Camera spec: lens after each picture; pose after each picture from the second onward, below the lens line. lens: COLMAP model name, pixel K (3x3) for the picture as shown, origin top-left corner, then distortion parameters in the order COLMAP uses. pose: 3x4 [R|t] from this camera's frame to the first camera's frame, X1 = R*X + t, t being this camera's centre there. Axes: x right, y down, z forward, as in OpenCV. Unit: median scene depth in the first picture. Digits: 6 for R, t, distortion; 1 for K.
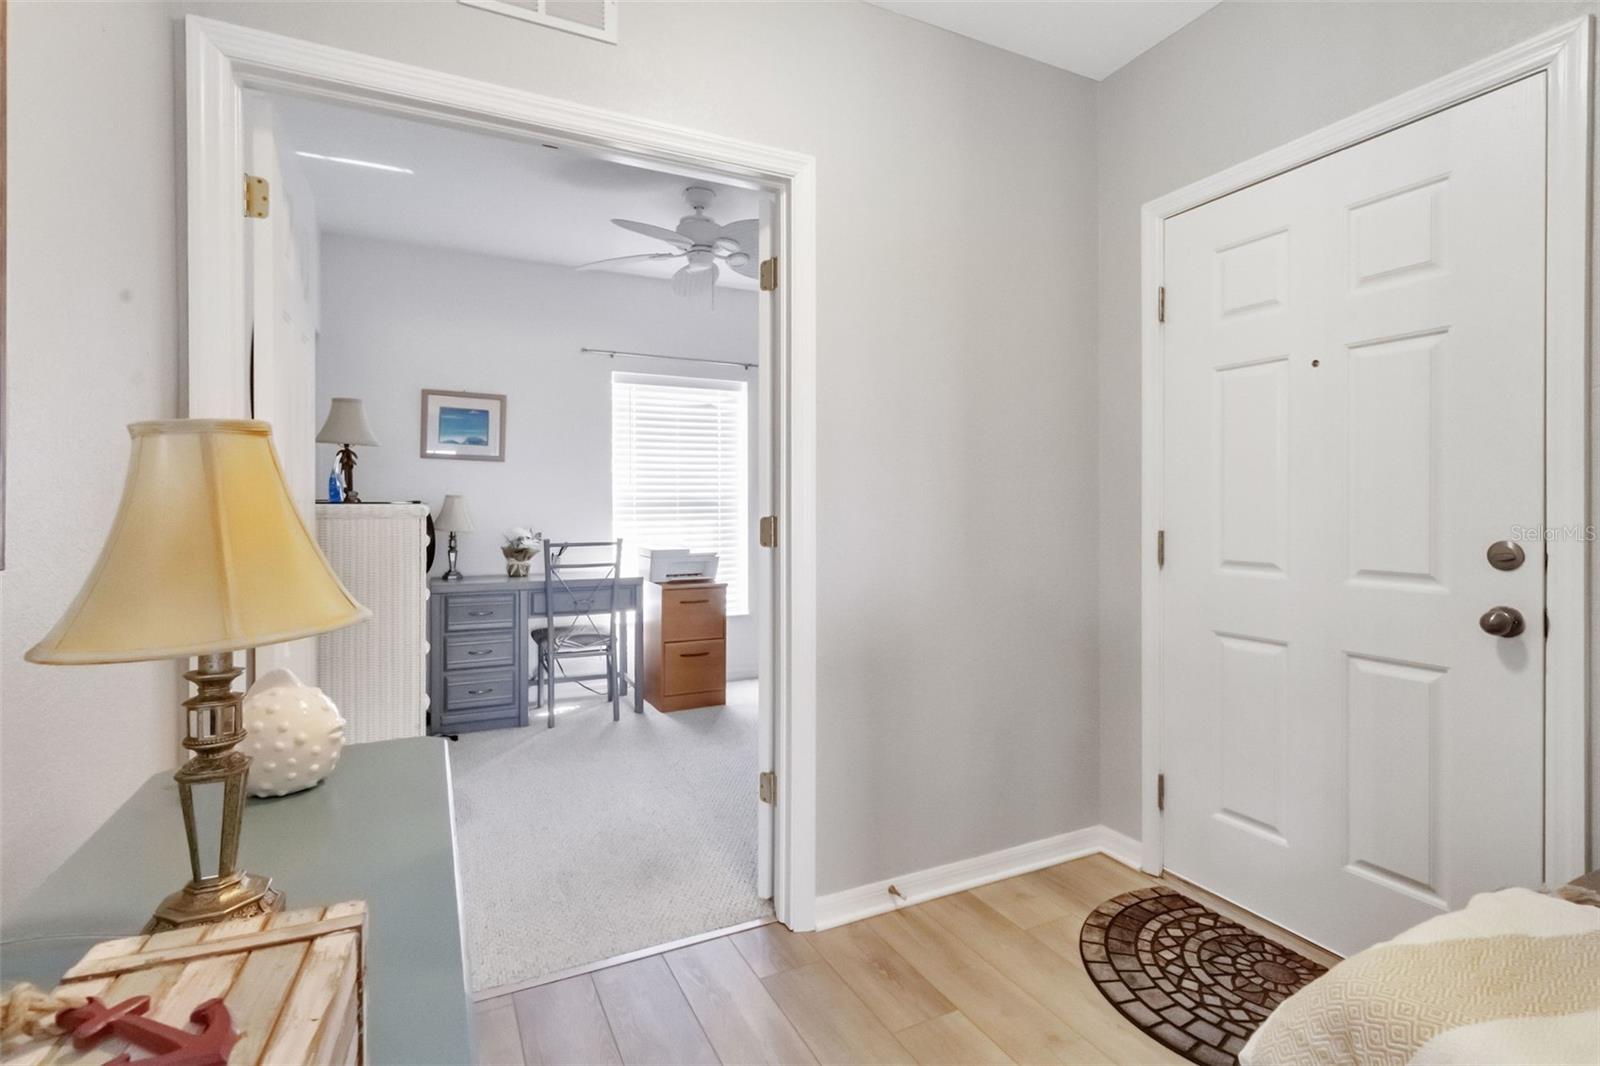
lens RADIAL K [[761.0, 0, 804.3], [0, 761.0, 517.6], [0, 0, 1]] dist [0.000909, -0.000725]
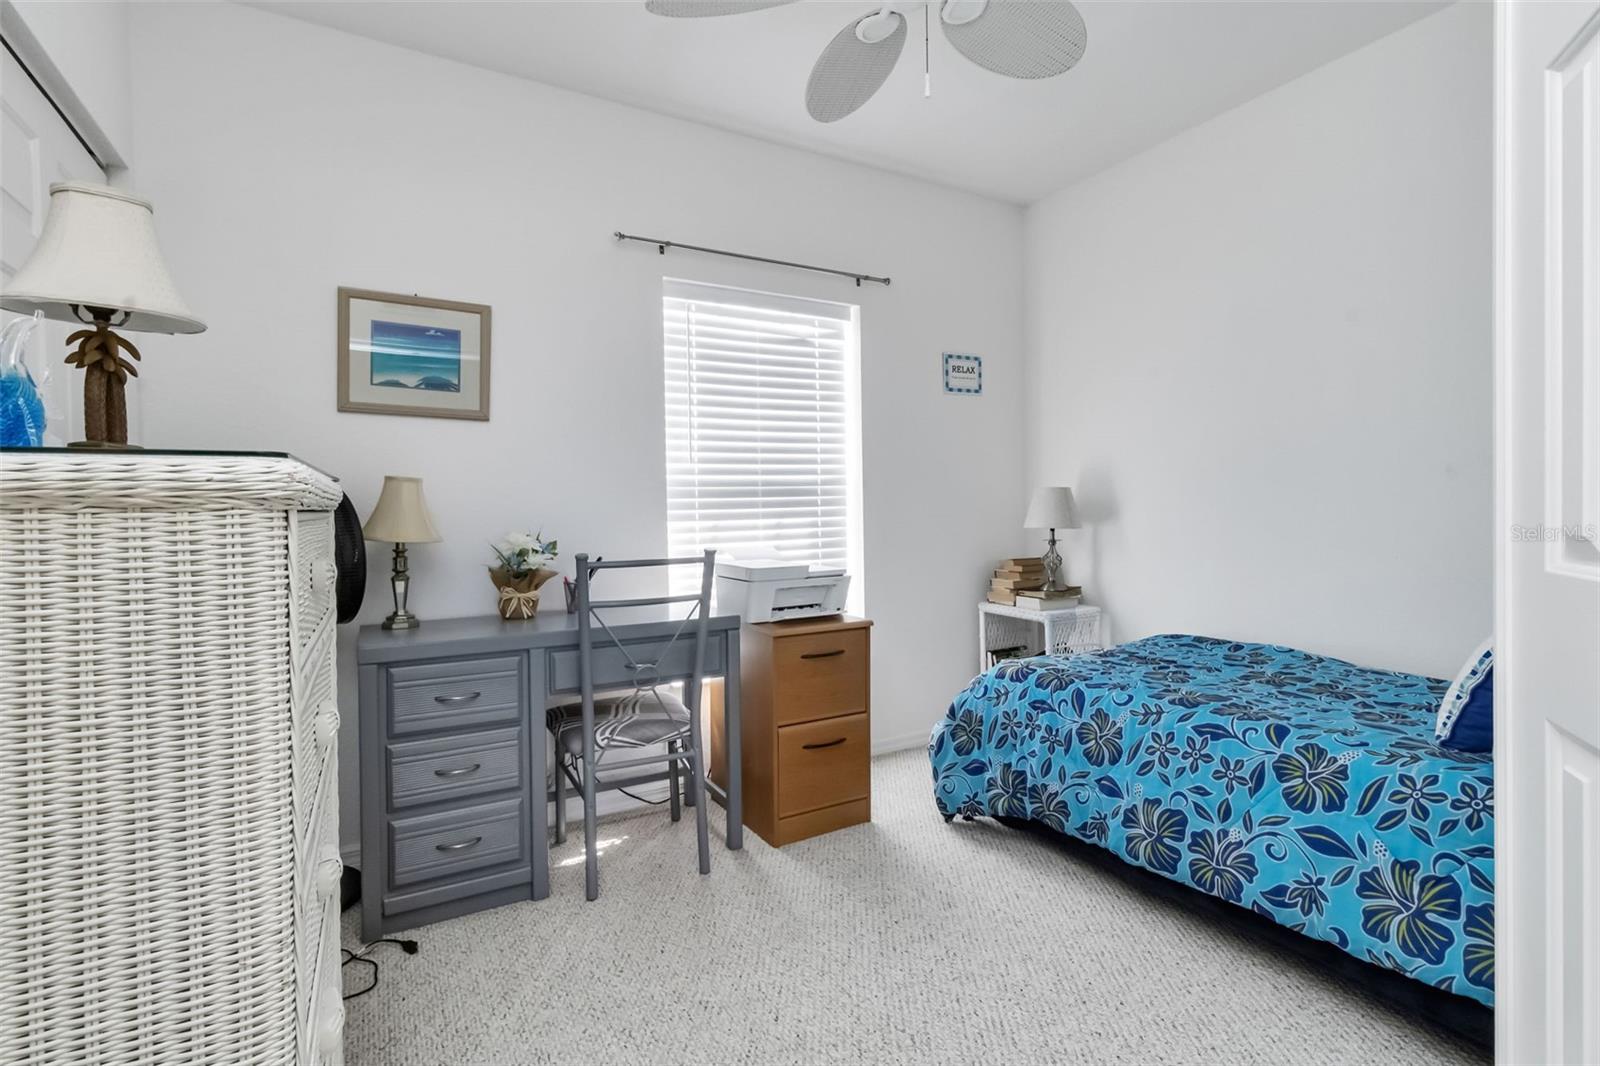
lens RADIAL K [[761.0, 0, 810.0], [0, 761.0, 522.7], [0, 0, 1]] dist [0.000909, -0.000725]
pose [[0.997857, -0.014546, 0.063801, -0.192905], [0.014138, 0.999877, 0.006848, 0.004215], [-0.063893, -0.005931, 0.997939, 0.414996]]
